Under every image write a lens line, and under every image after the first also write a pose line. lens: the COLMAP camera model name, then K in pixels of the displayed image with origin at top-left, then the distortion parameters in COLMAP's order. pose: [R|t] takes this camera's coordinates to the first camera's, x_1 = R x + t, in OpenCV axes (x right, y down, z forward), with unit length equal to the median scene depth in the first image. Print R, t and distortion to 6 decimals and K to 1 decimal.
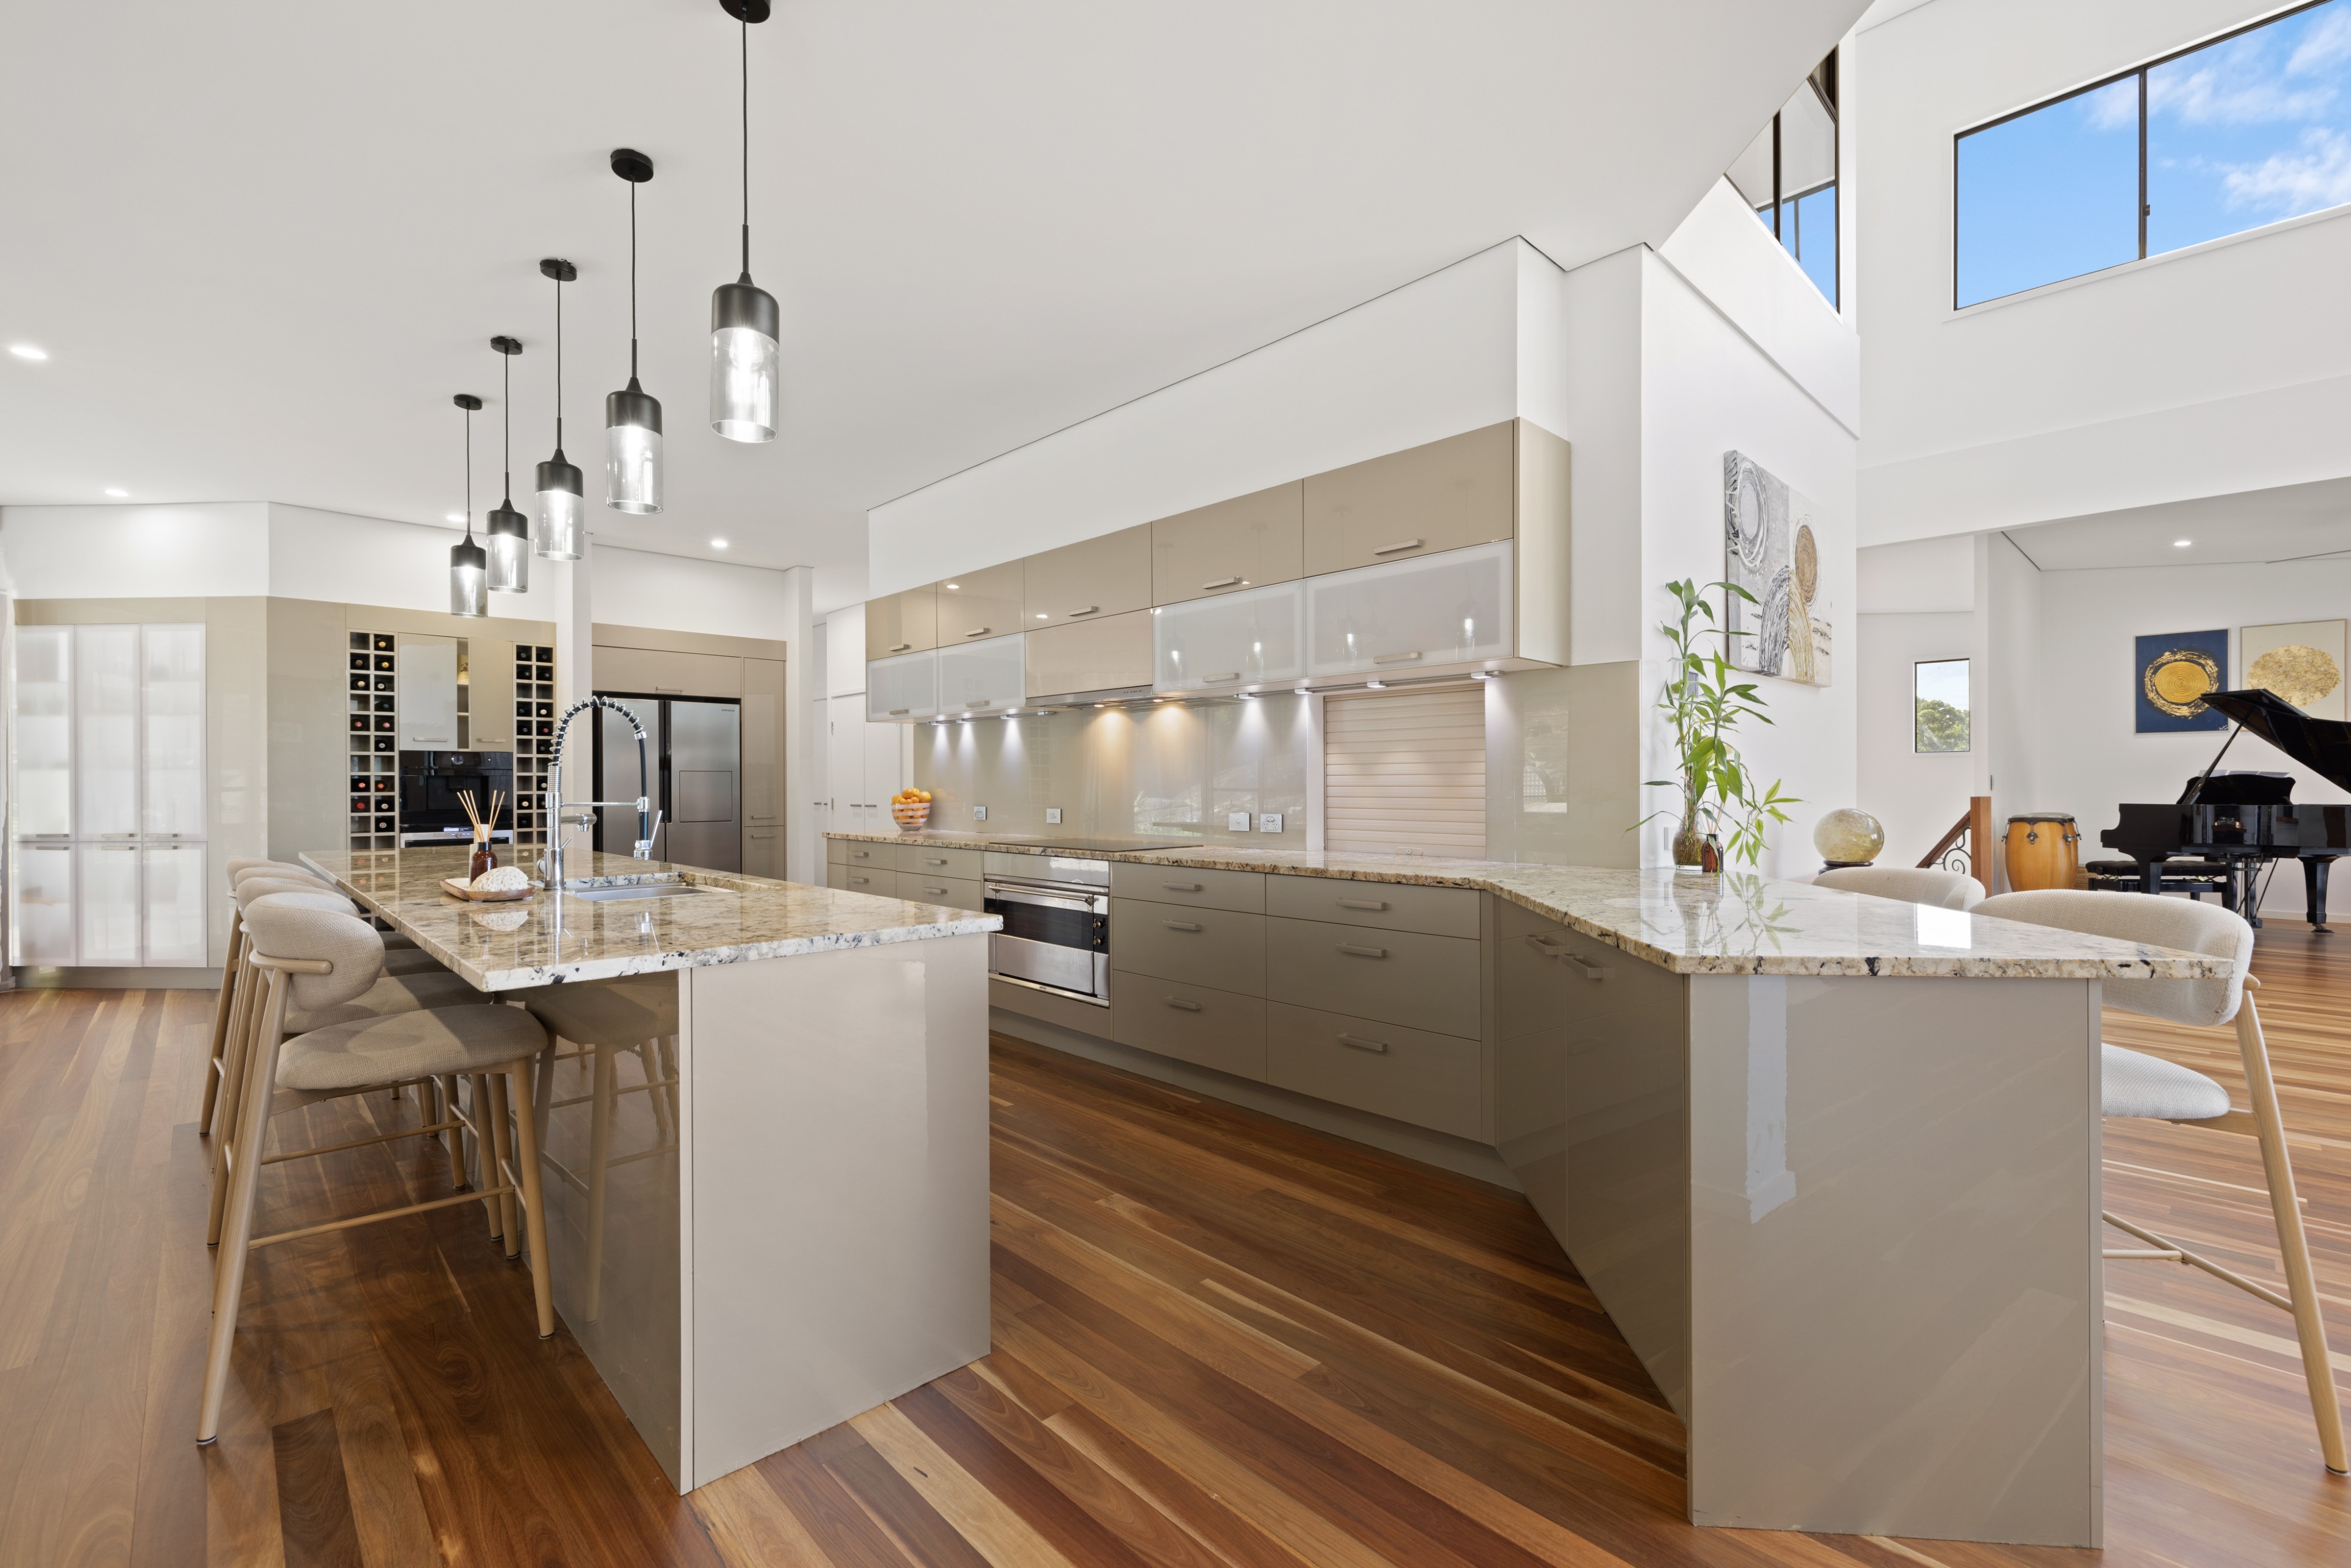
lens RADIAL K [[1003.8, 0, 1176.3], [0, 1003.8, 783.5], [0, 0, 1]] dist [-0.001235, -0.000225]
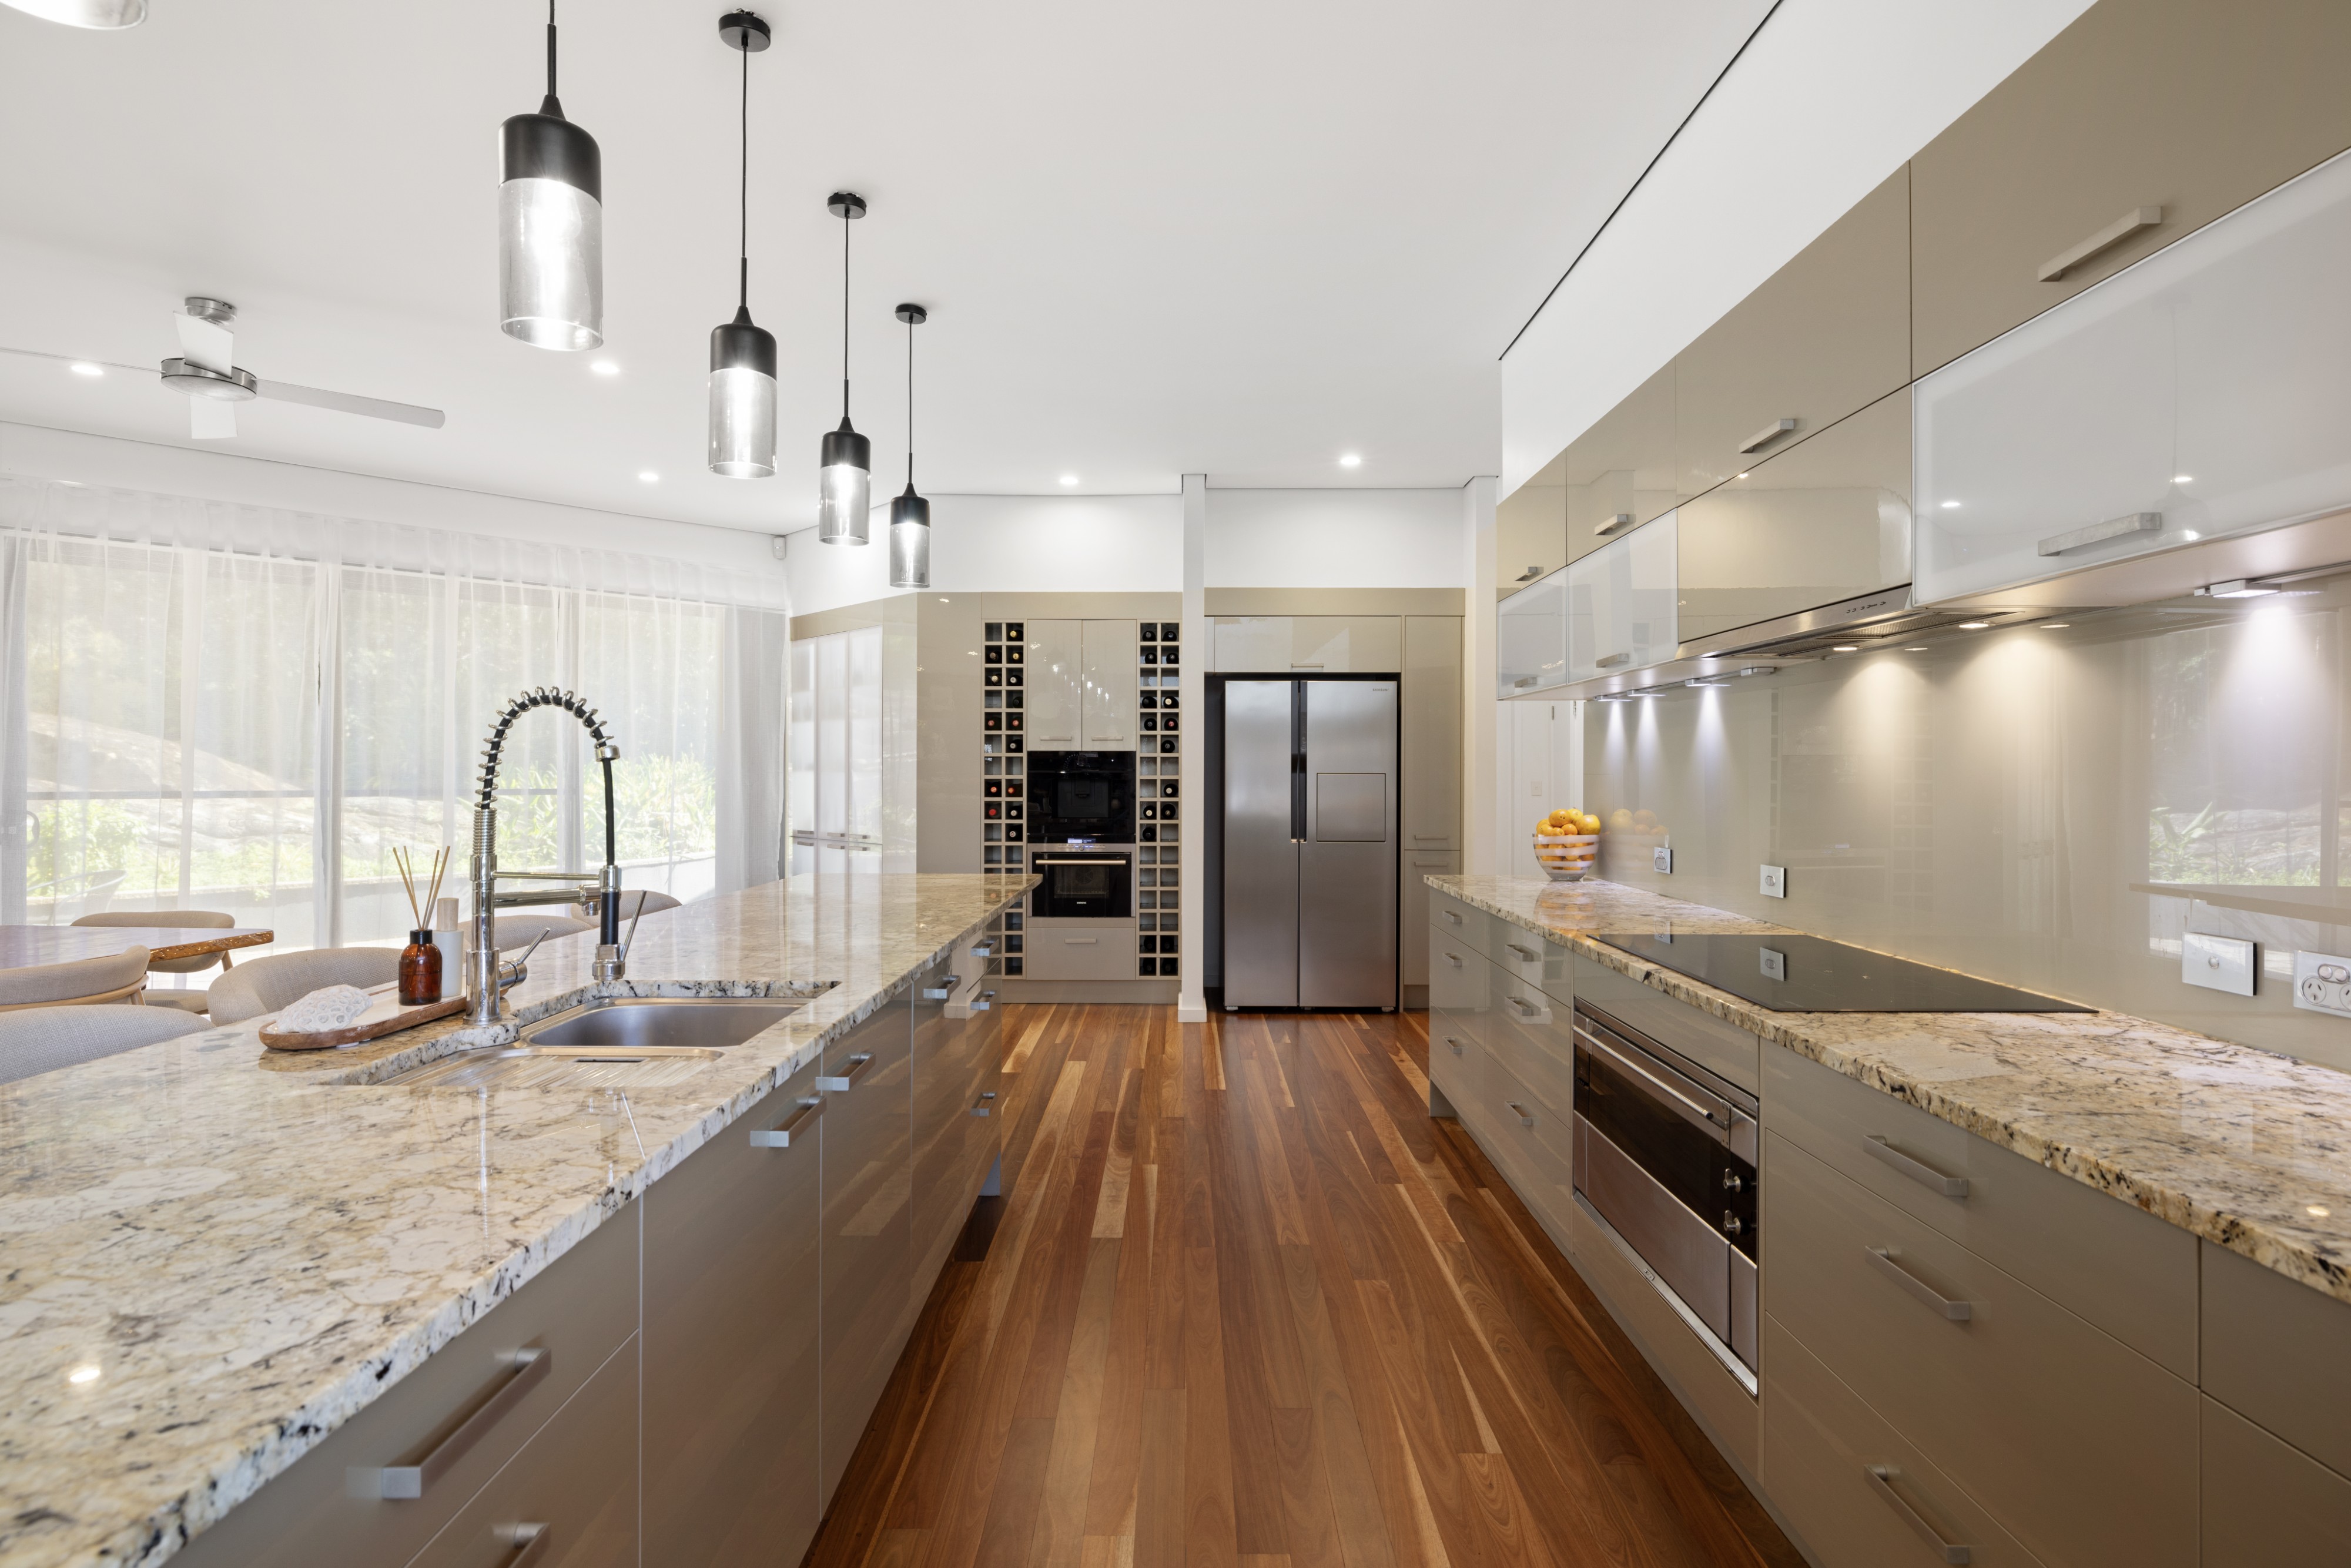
lens RADIAL K [[1196.6, 0, 1175.2], [0, 1196.6, 779.1], [0, 0, 1]] dist [0.001877, -0.000041]
pose [[0.716561, 0.010392, -0.697447, 0.066445], [-0.006157, 0.999944, 0.008574, -0.017947], [0.697497, -0.001849, 0.716585, 0.328400]]
